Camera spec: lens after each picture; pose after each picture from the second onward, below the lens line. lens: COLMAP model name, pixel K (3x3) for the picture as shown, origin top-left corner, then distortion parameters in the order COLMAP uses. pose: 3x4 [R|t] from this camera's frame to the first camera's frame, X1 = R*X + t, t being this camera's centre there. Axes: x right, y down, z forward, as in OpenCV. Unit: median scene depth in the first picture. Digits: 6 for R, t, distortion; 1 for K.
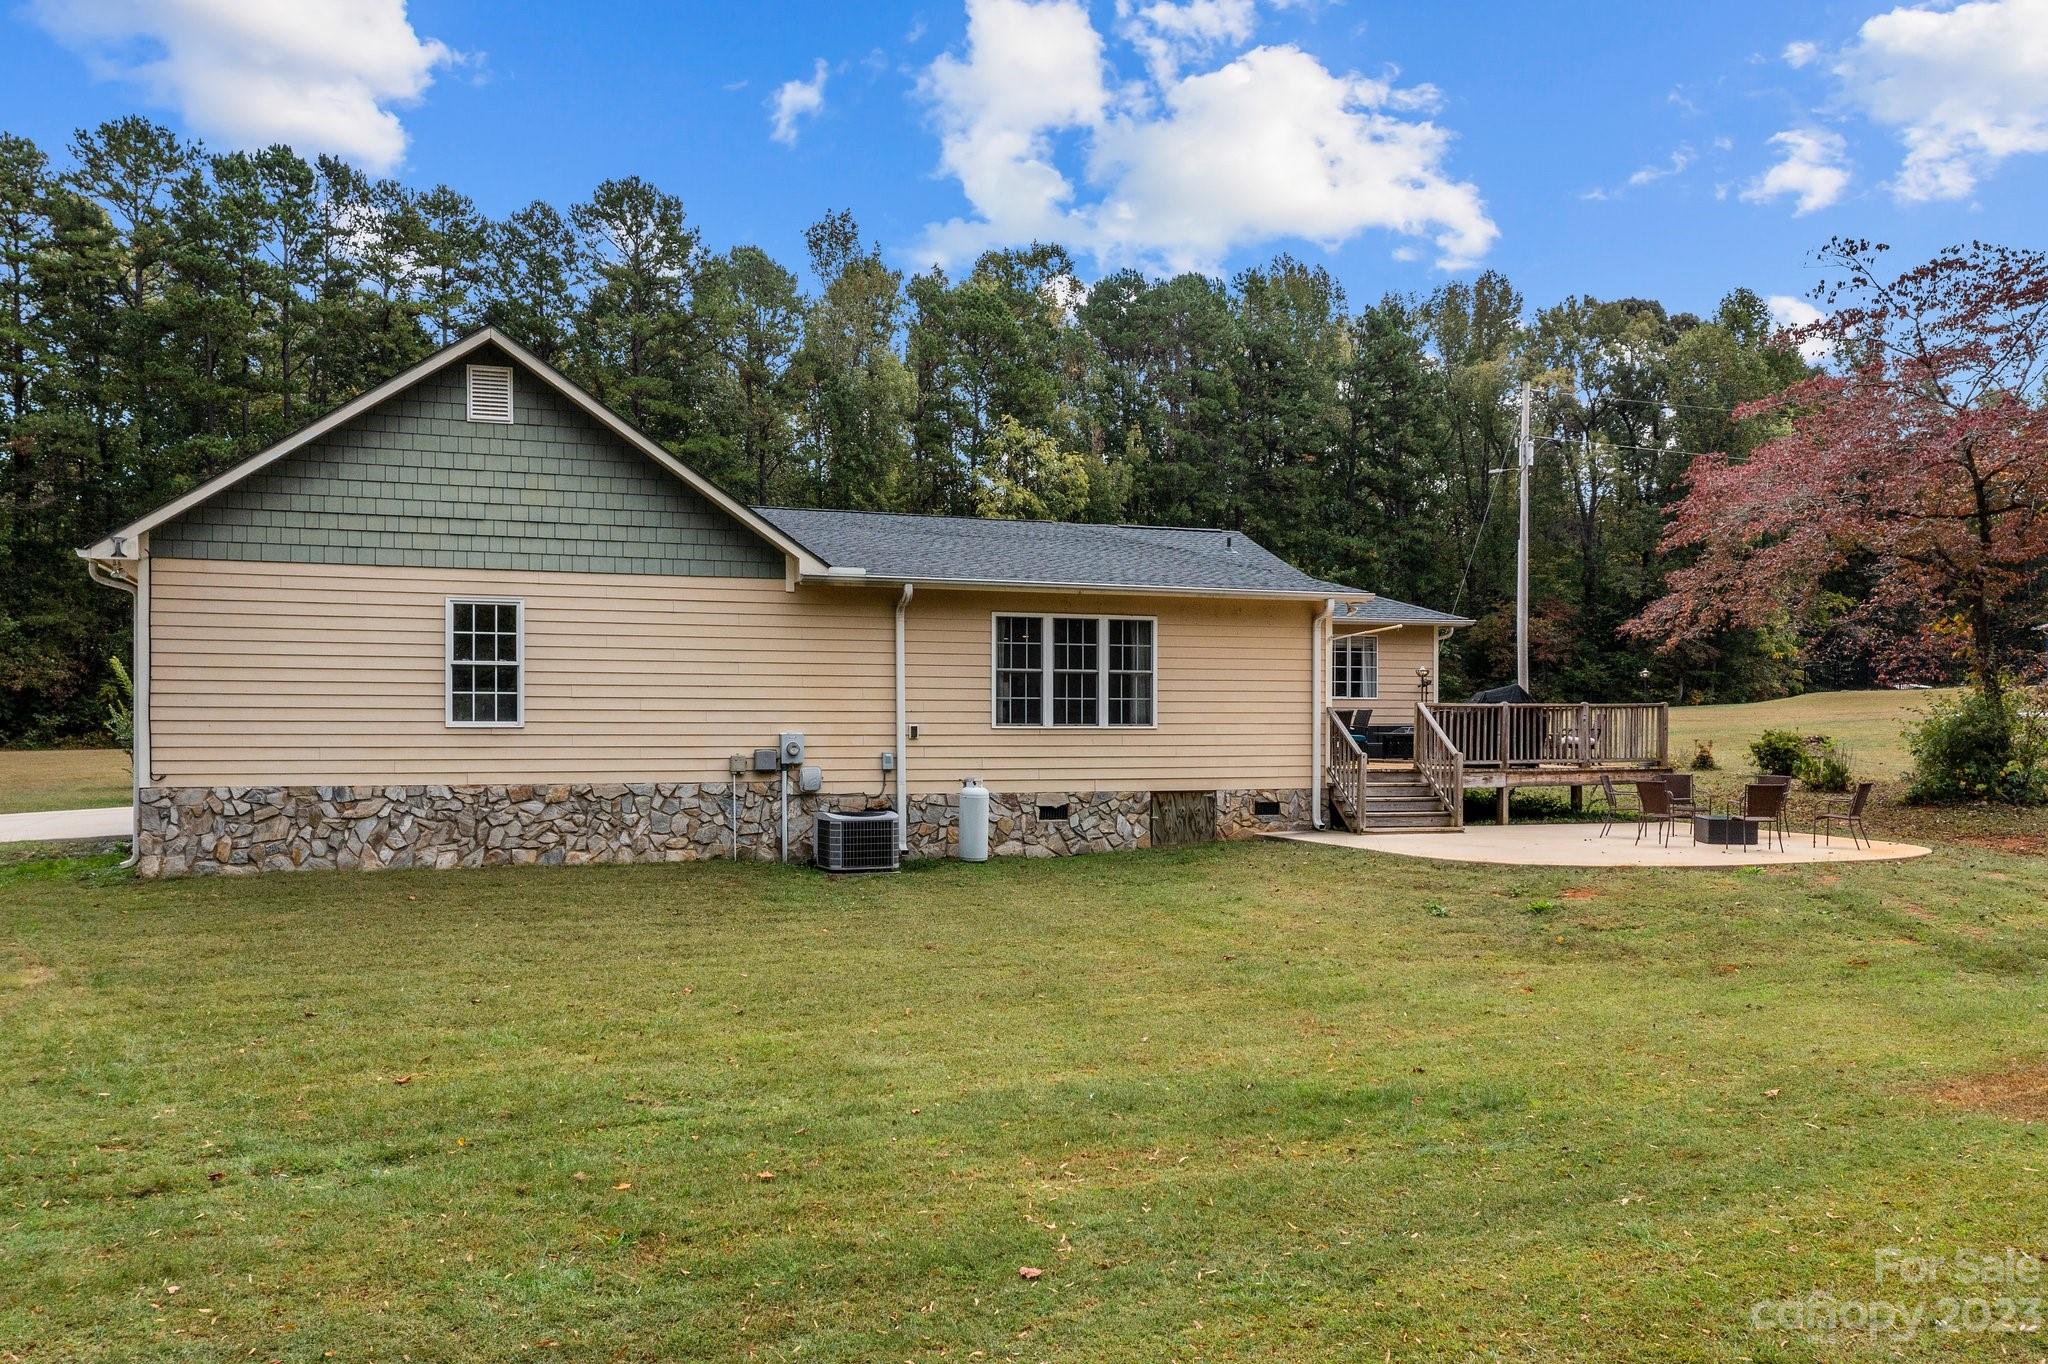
lens RADIAL K [[1624.2, 0, 1023.2], [0, 1624.2, 758.1], [0, 0, 1]] dist [0.007953, 0.000612]
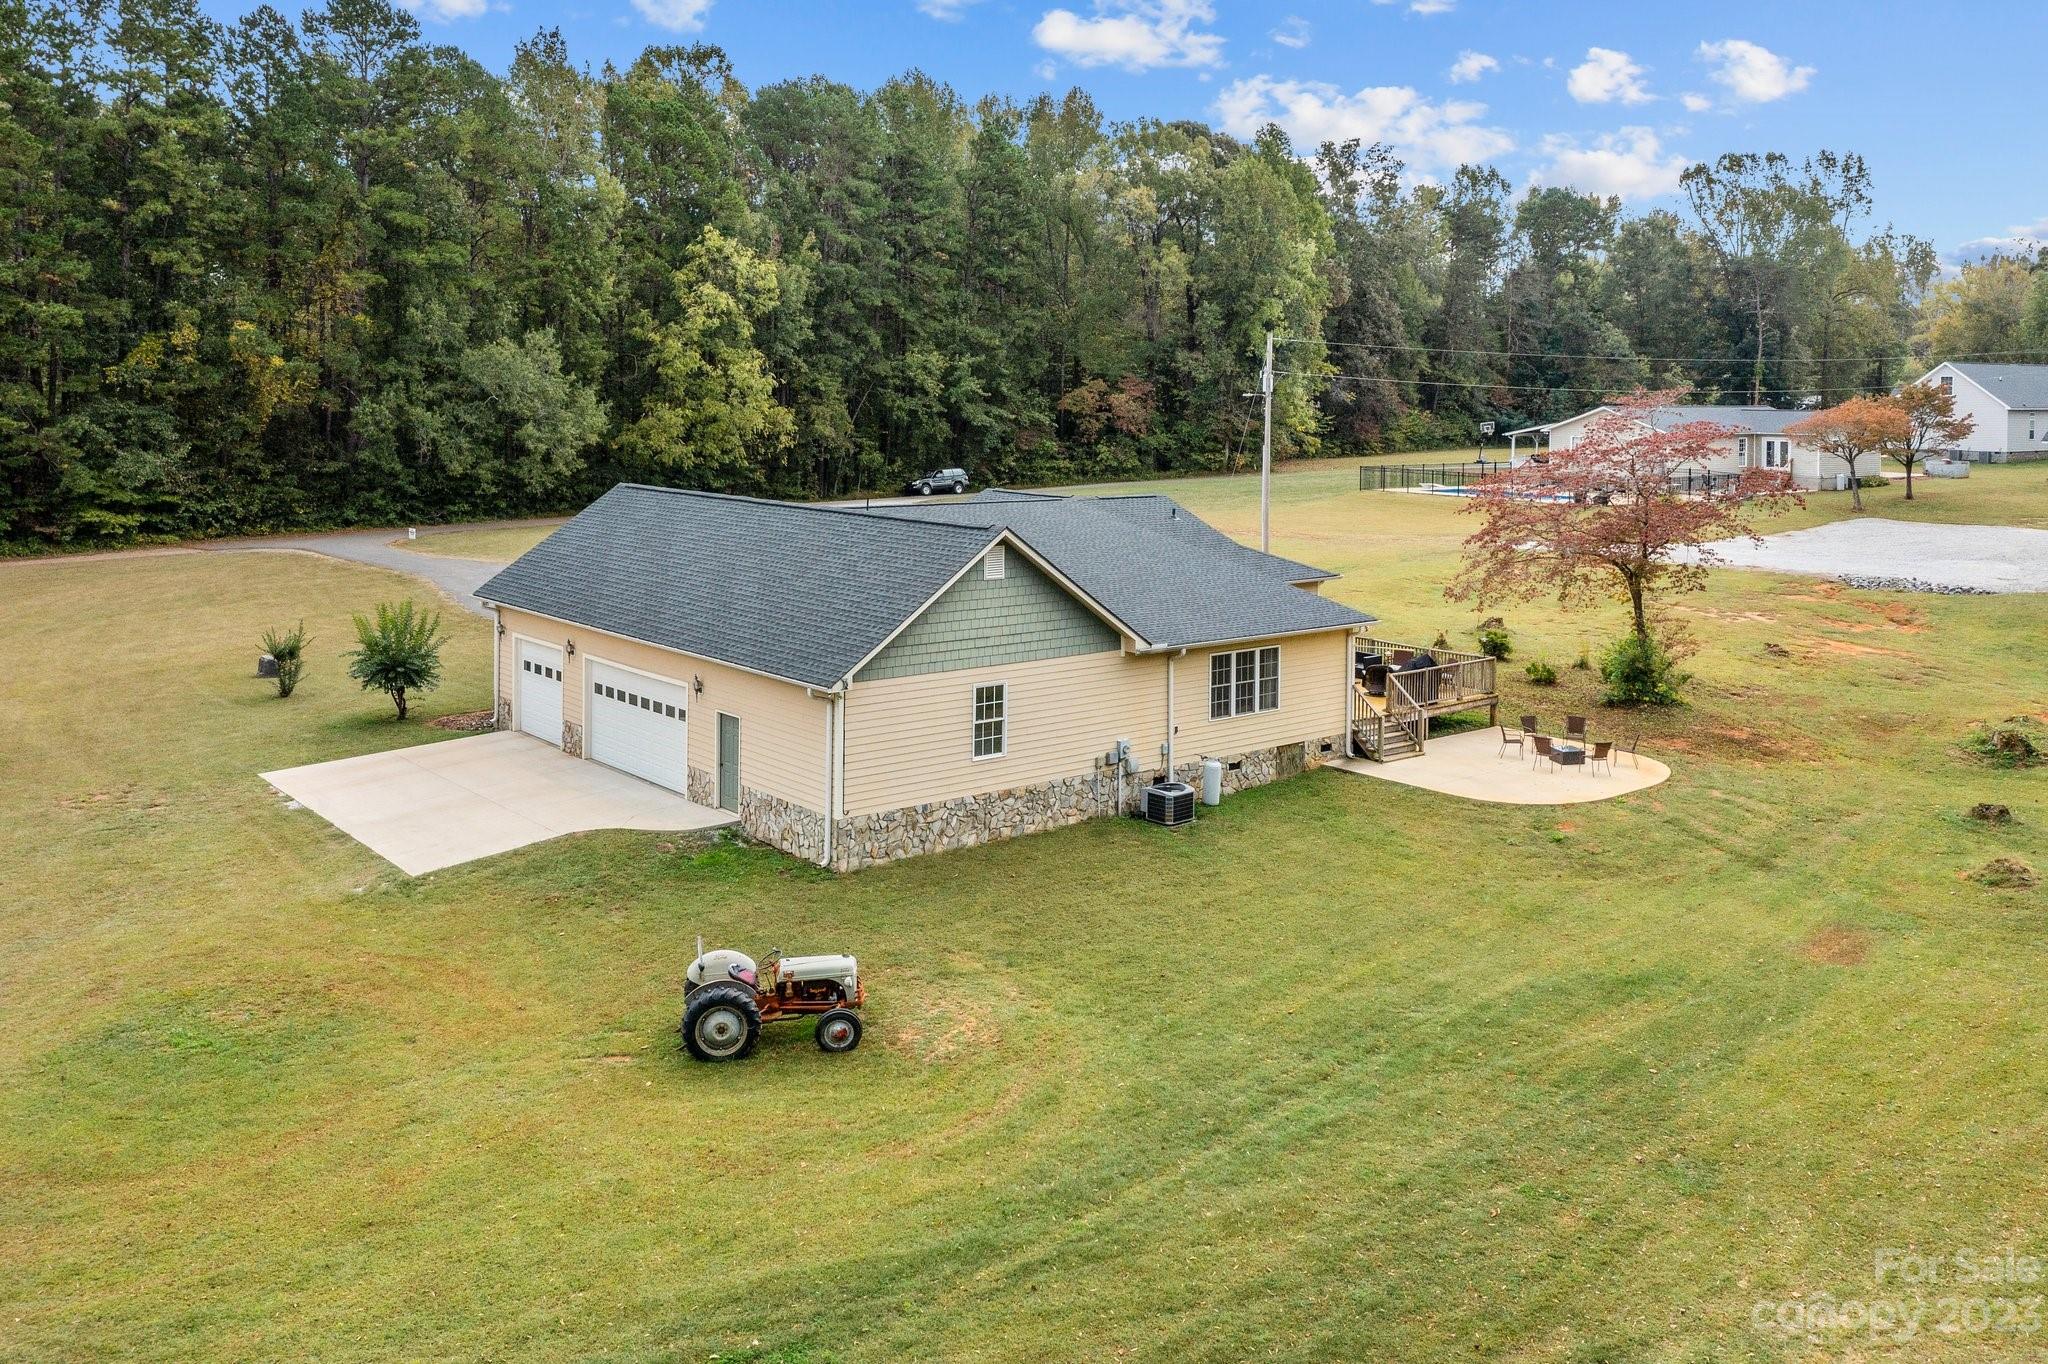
lens RADIAL K [[1676.3, 0, 1024.2], [0, 1676.3, 433.9], [0, 0, 1]] dist [0.010555, -0.021123]
pose [[0.940214, 0.001345, 0.340581, -0.839440], [-0.004903, 0.999942, 0.009584, -0.352080], [-0.340548, -0.010681, 0.940167, -0.614740]]
